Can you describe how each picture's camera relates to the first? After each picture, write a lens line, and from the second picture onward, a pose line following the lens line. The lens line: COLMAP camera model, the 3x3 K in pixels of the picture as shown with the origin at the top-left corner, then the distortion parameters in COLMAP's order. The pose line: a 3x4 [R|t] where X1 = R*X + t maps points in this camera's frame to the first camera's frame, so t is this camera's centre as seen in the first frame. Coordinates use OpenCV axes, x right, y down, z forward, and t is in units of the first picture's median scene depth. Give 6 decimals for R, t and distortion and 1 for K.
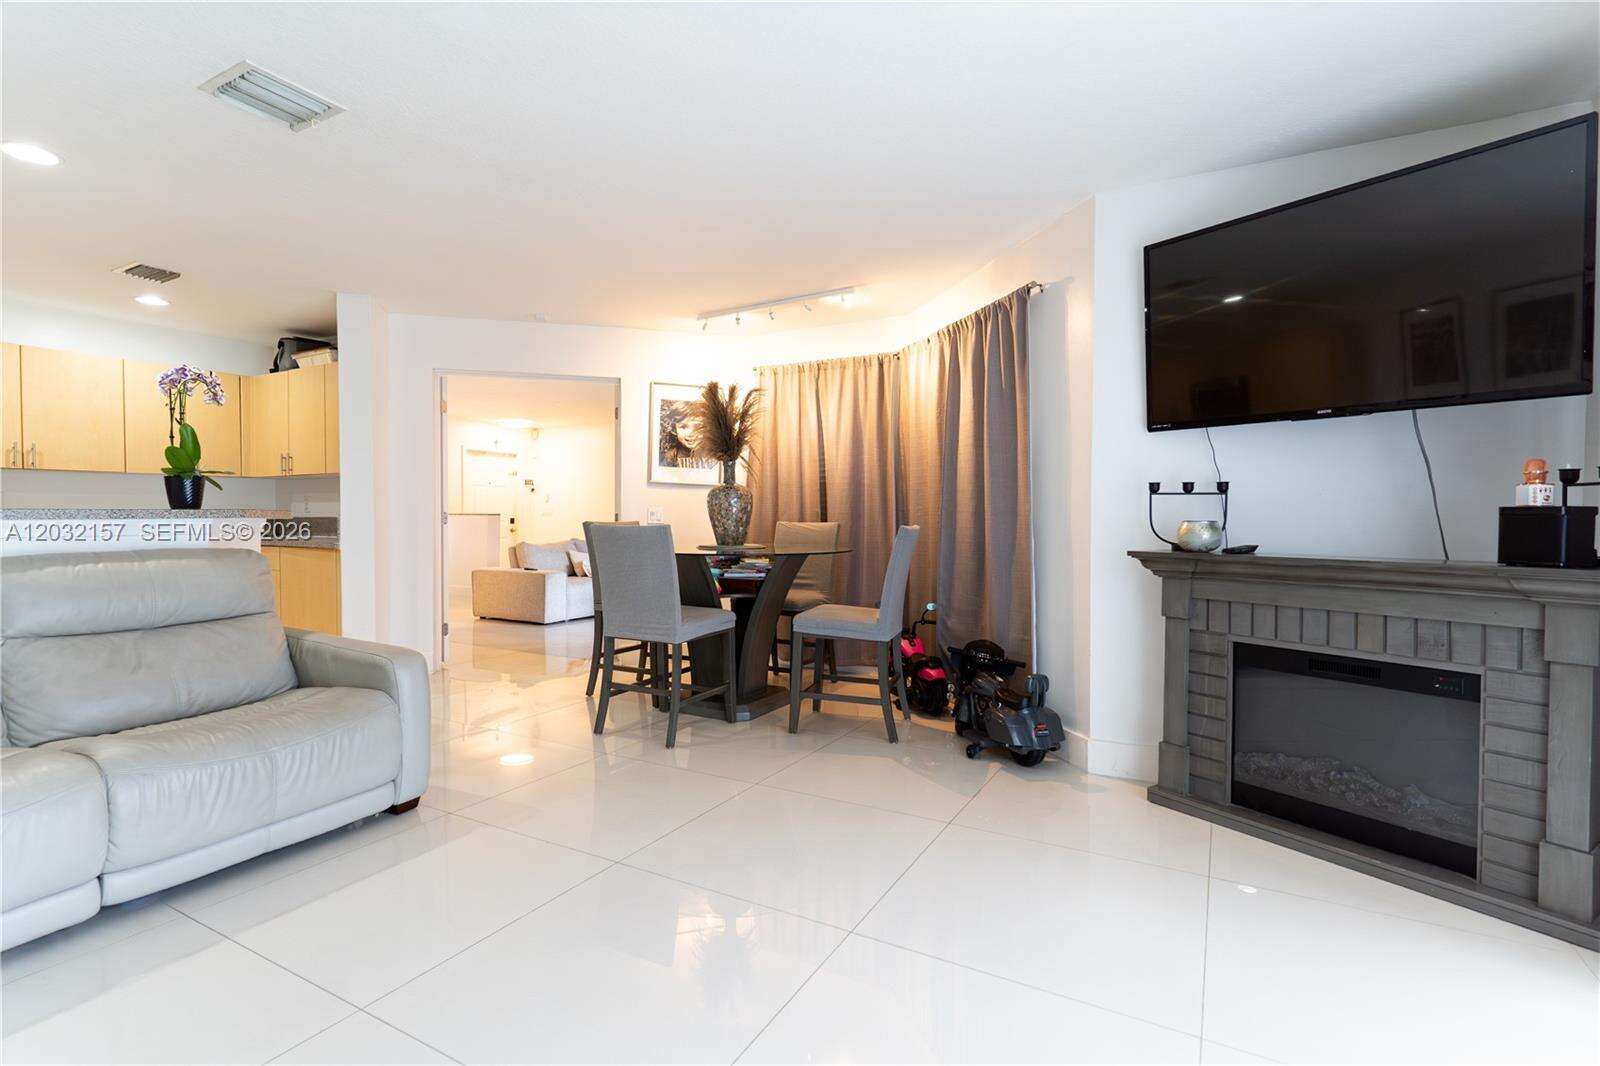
lens RADIAL K [[760.5, 0, 800.5], [0, 760.5, 529.9], [0, 0, 1]] dist [0.002399, -0.000948]
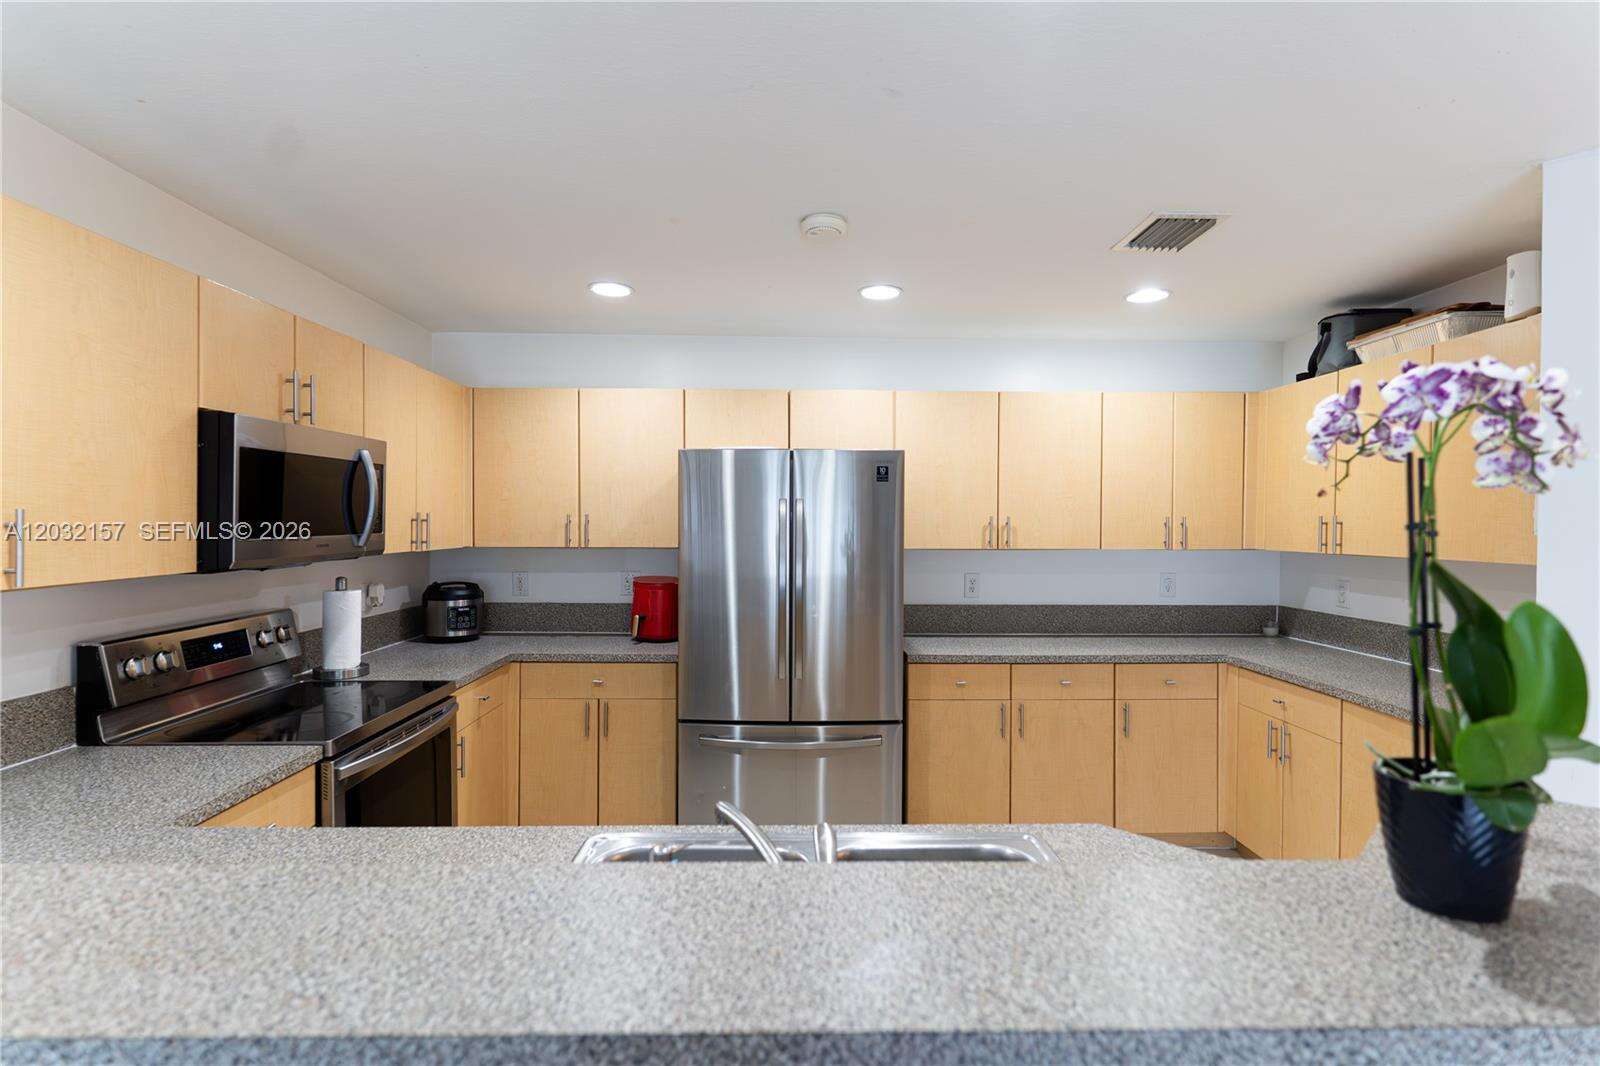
lens RADIAL K [[760.5, 0, 790.2], [0, 760.5, 535.4], [0, 0, 1]] dist [0.002399, -0.000948]
pose [[0.496077, 0.015954, -0.868132, -0.478100], [-0.020043, 0.999775, 0.006920, -0.103148], [0.868047, 0.013967, 0.496286, 0.455048]]
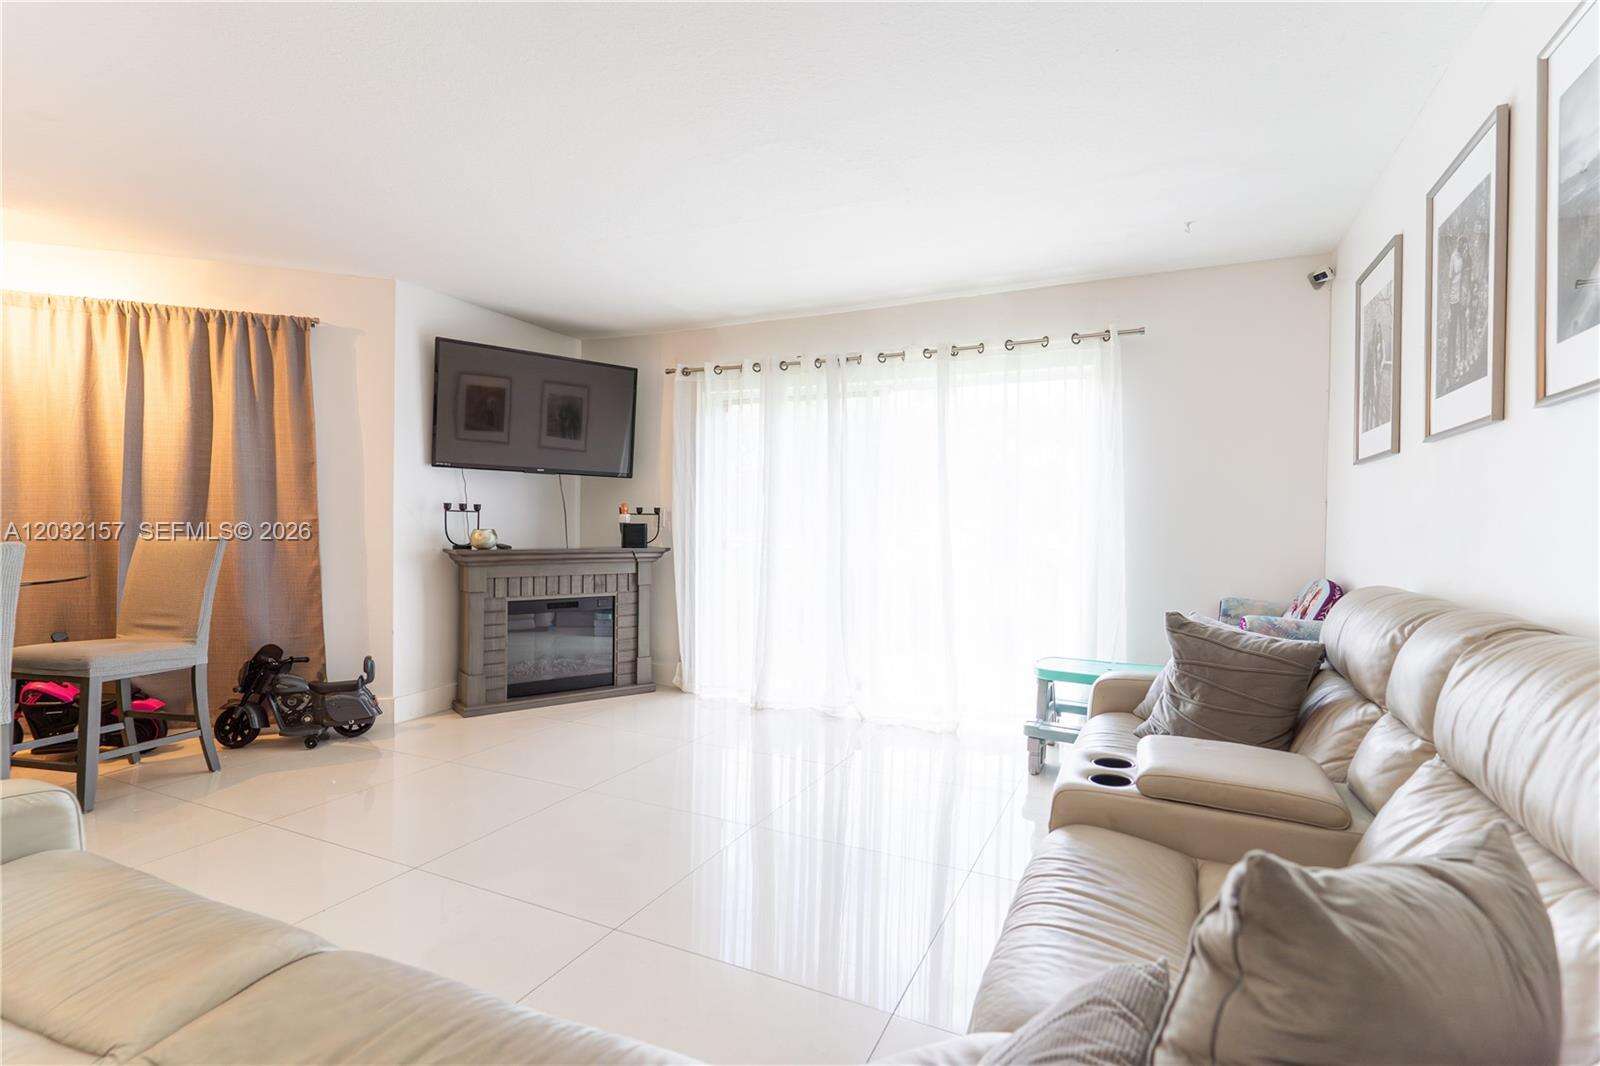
lens RADIAL K [[760.5, 0, 791.6], [0, 760.5, 531.6], [0, 0, 1]] dist [0.002399, -0.000948]
pose [[-0.063196, -0.015880, 0.997875, -0.711386], [0.005570, 0.999852, 0.016264, -0.019285], [-0.997986, 0.006586, -0.063098, 0.301797]]
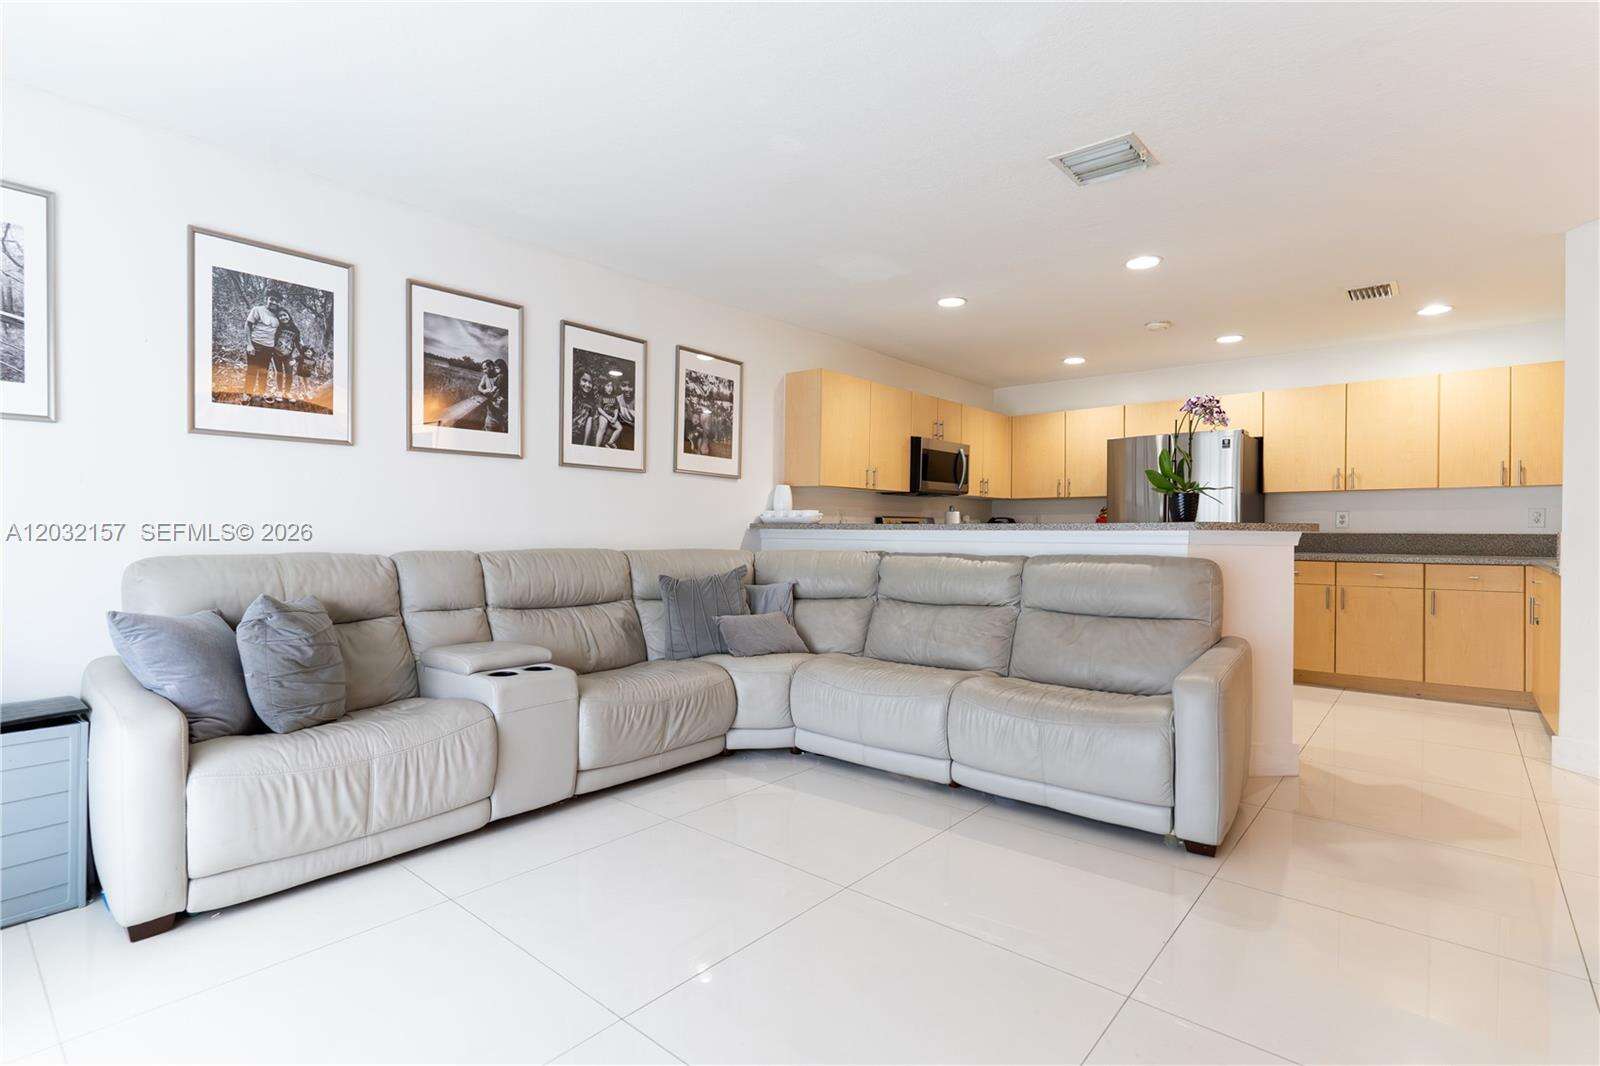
lens RADIAL K [[760.5, 0, 798.6], [0, 760.5, 536.3], [0, 0, 1]] dist [0.002399, -0.000948]
pose [[-0.200406, 0.004792, -0.979701, 0.294844], [-0.024486, 0.999651, 0.009898, -0.002688], [0.979407, 0.025973, -0.200218, 0.451500]]
